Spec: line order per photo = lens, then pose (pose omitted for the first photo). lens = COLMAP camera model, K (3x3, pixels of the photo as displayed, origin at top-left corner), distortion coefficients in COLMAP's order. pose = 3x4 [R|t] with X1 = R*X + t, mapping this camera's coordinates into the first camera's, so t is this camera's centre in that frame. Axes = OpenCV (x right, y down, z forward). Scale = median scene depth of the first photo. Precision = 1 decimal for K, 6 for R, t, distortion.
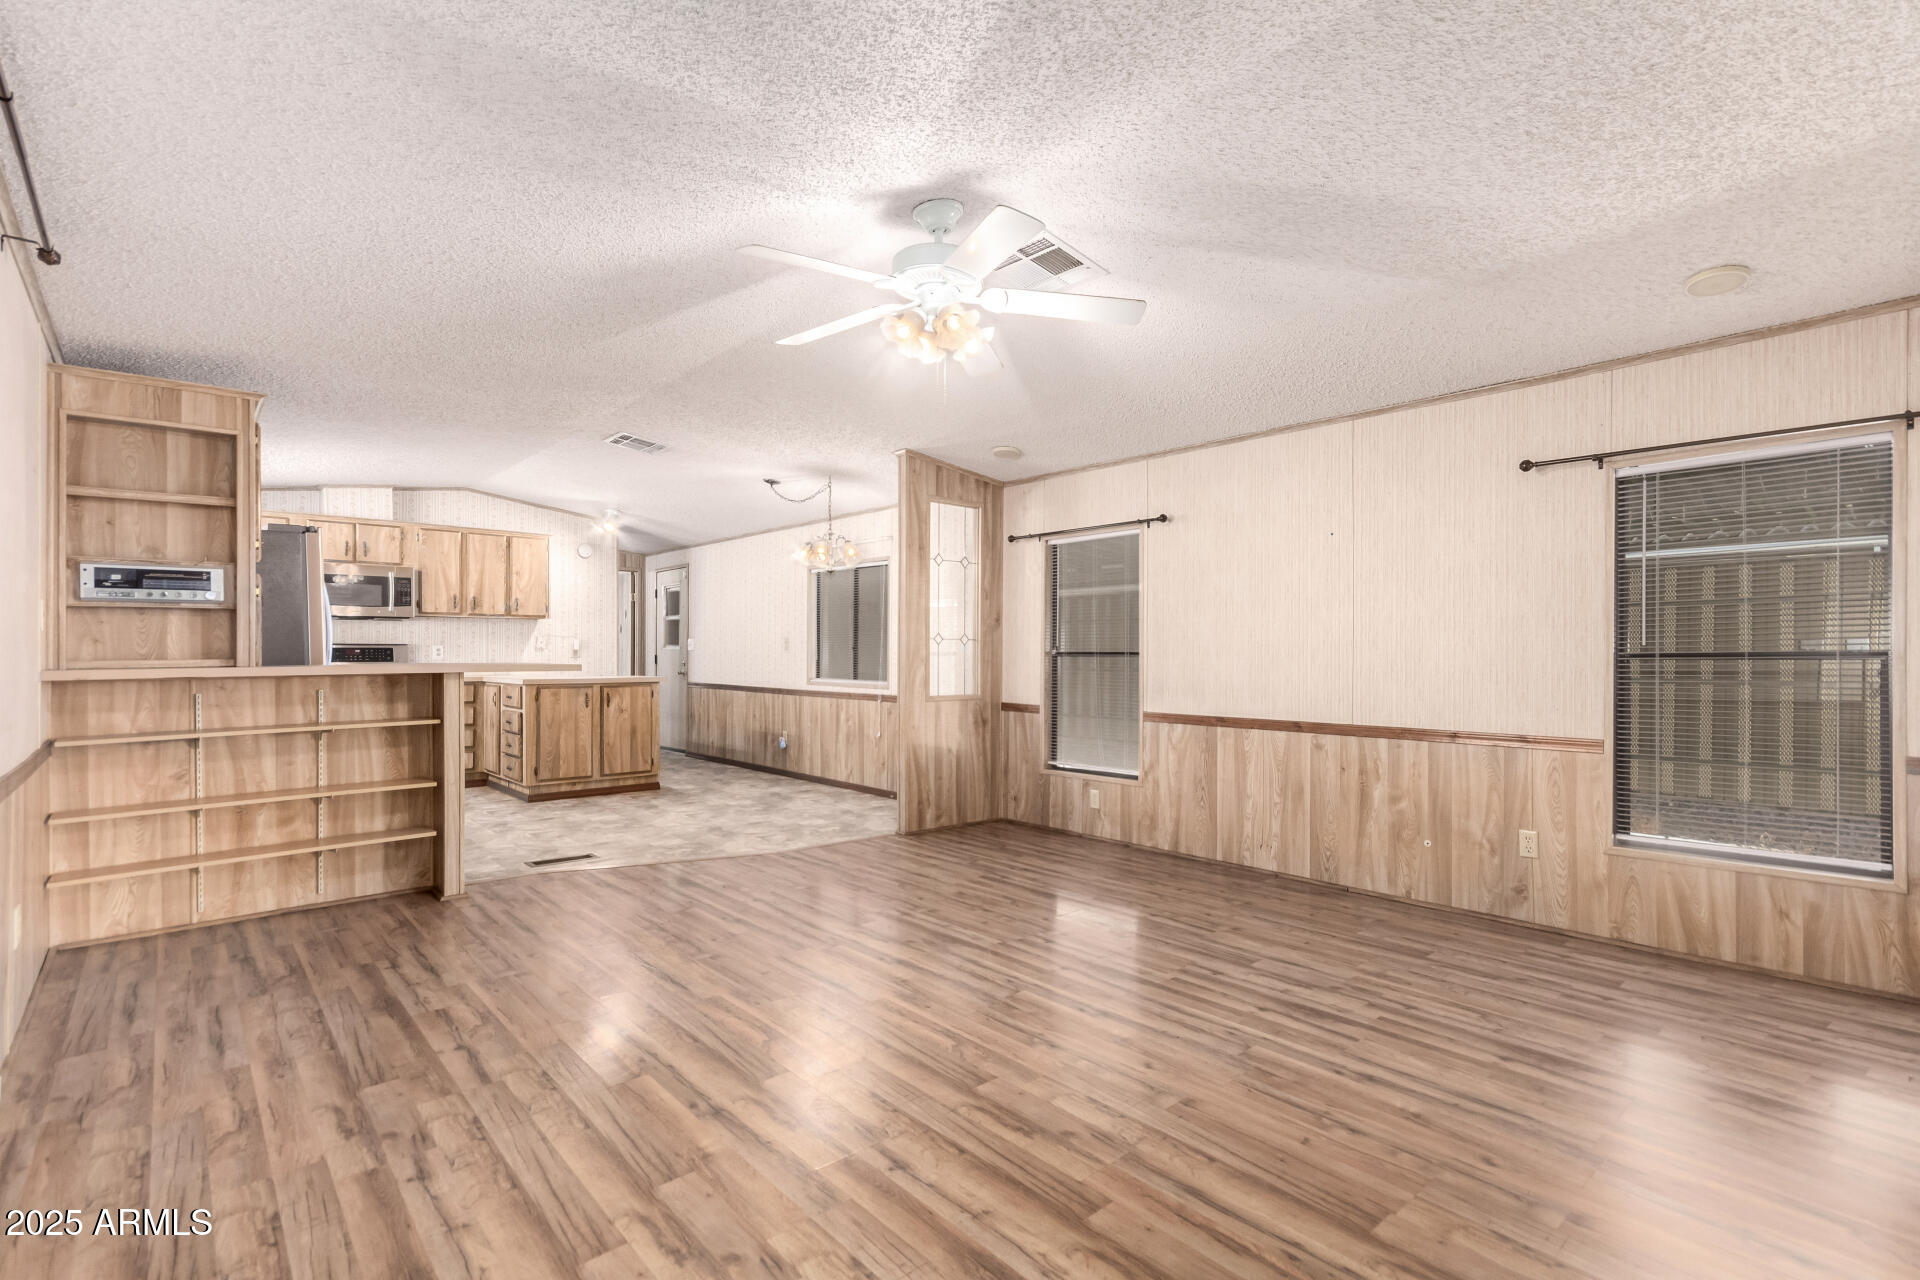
lens RADIAL K [[886.2, 0, 975.5], [0, 886.2, 653.3], [0, 0, 1]] dist [-0.001439, -0.000348]
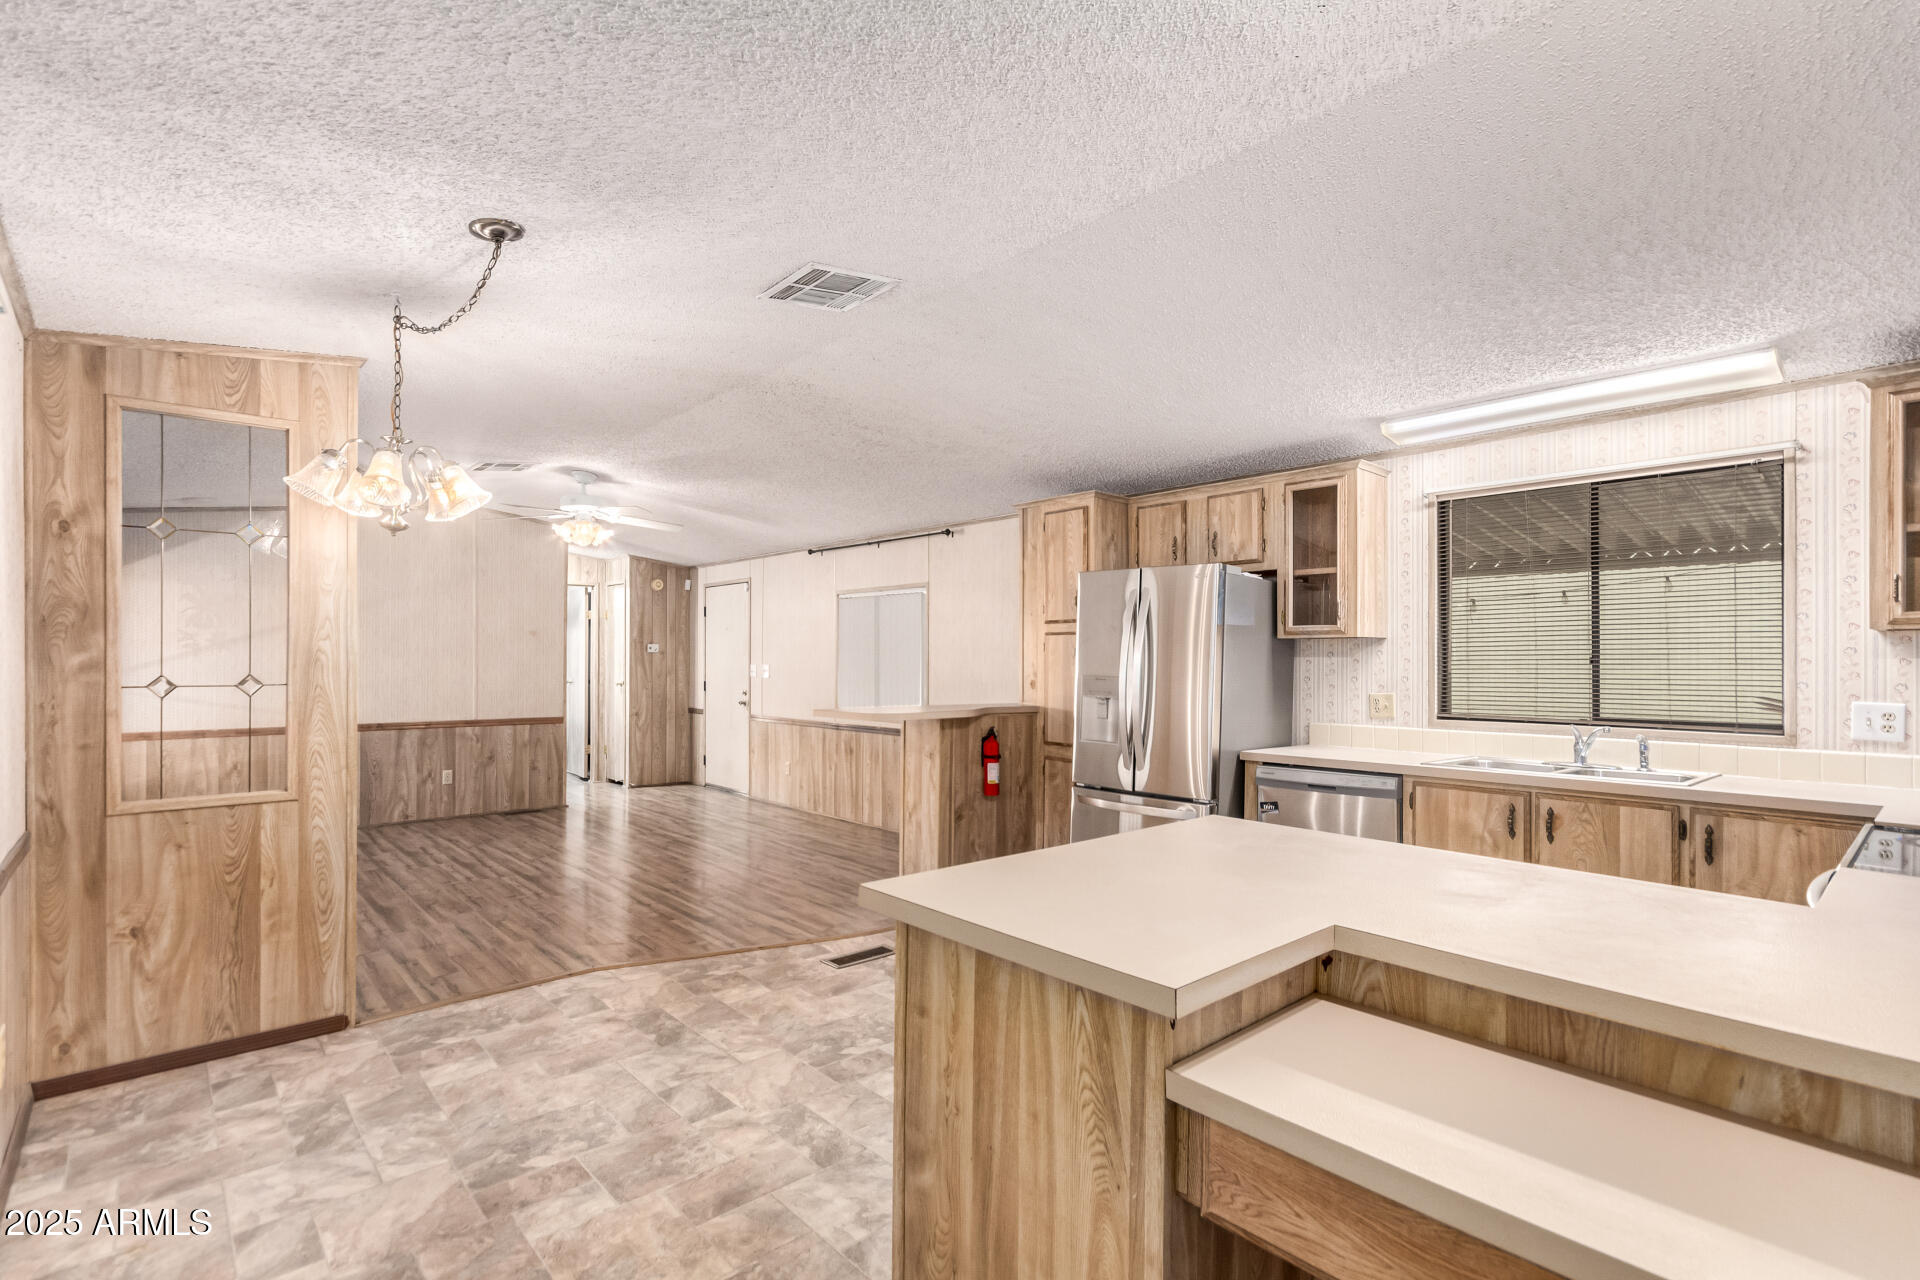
lens RADIAL K [[911.5, 0, 957.1], [0, 911.5, 656.6], [0, 0, 1]] dist [0.002481, 0.000303]
pose [[-0.999817, -0.007259, 0.017672, -0.869626], [-0.007341, 0.999963, -0.004576, -0.064153], [-0.017638, -0.004704, -0.999833, 2.830057]]
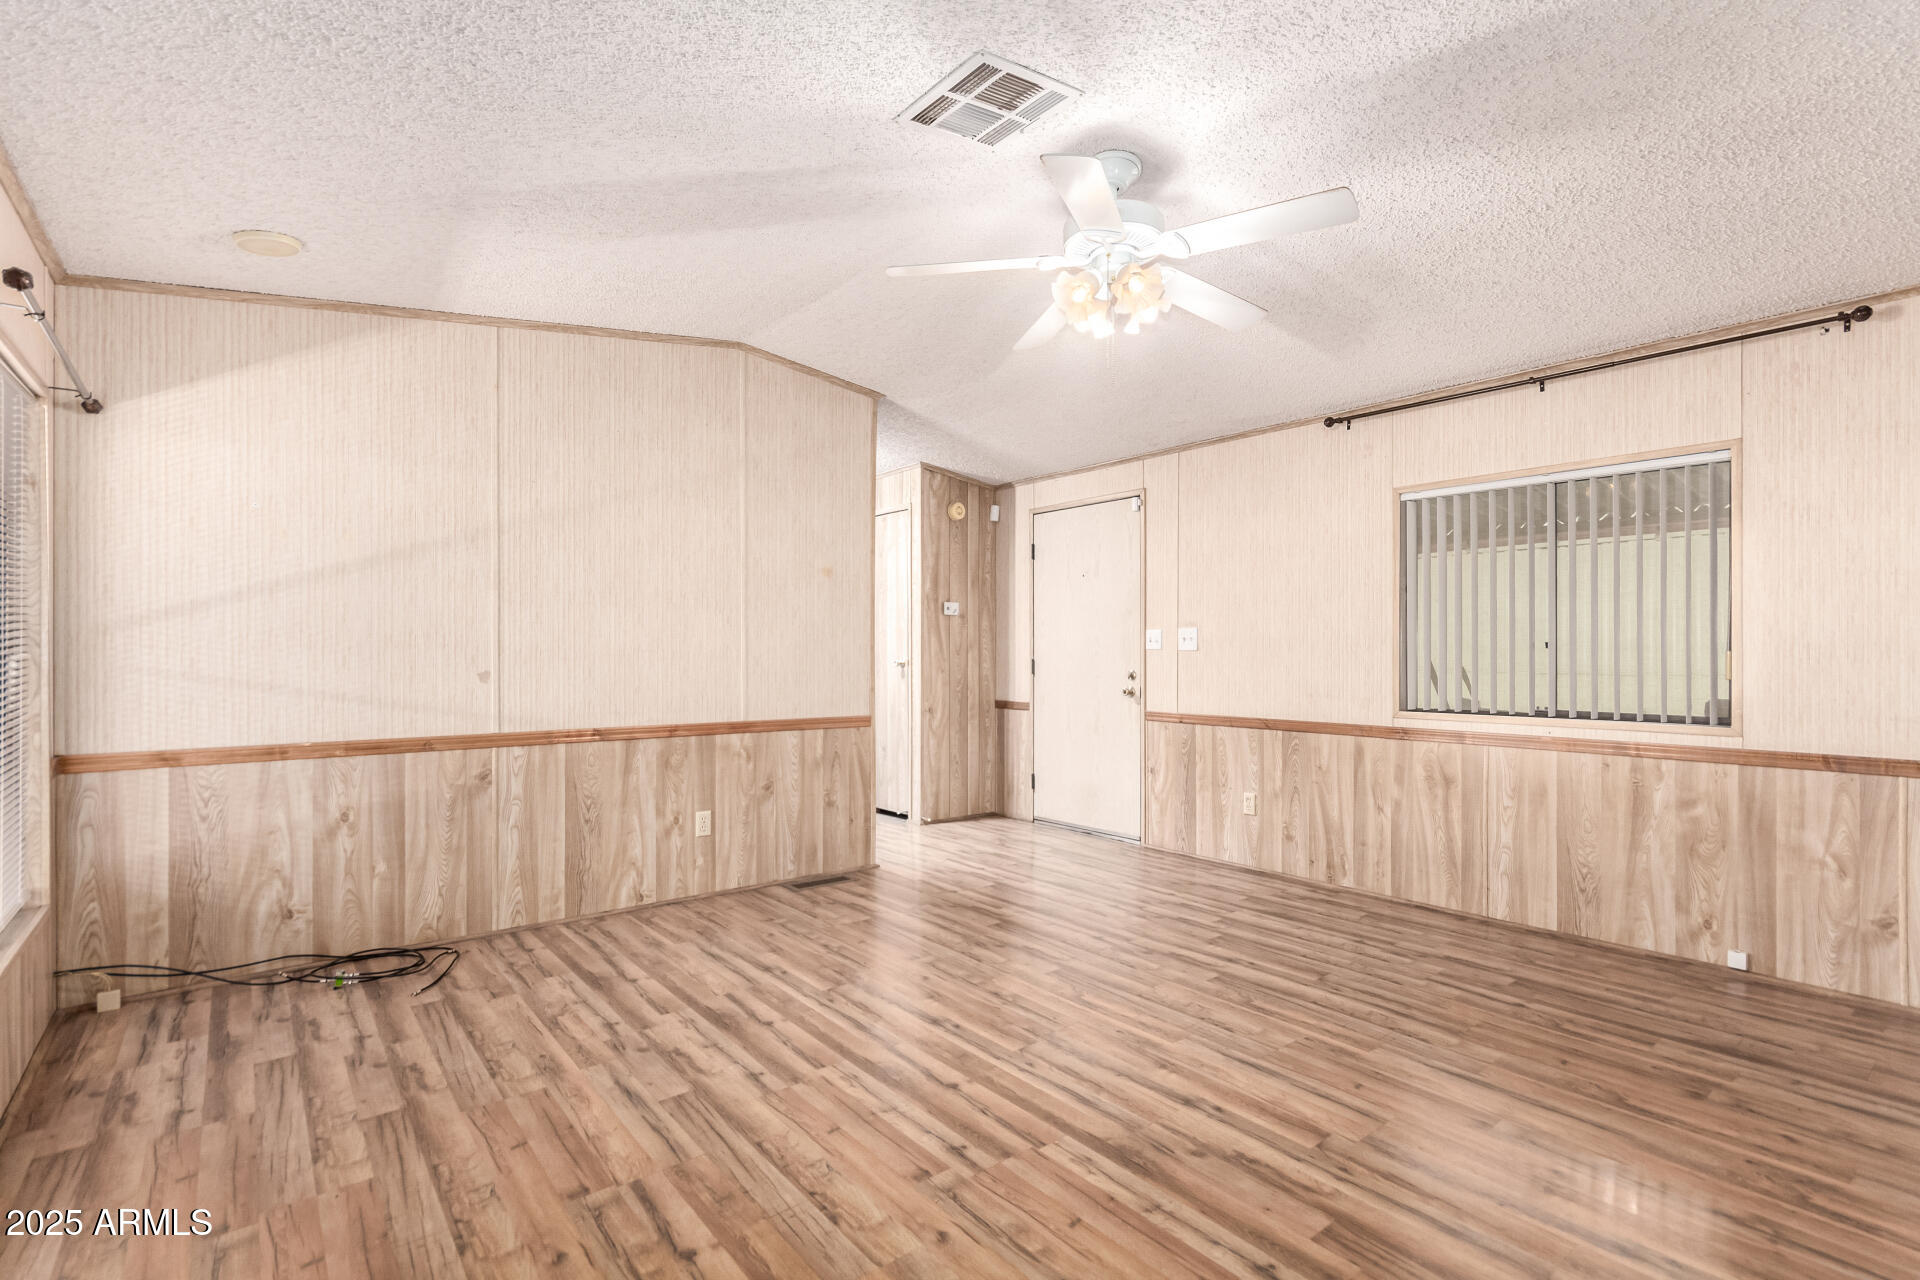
lens RADIAL K [[896.1, 0, 960.4], [0, 896.1, 651.4], [0, 0, 1]] dist [-0.000787, 0.007222]
pose [[-0.997961, -0.005313, 0.063602, 0.050751], [-0.005492, 0.999981, -0.002642, -0.000901], [-0.063587, -0.002986, -0.997972, 1.749200]]
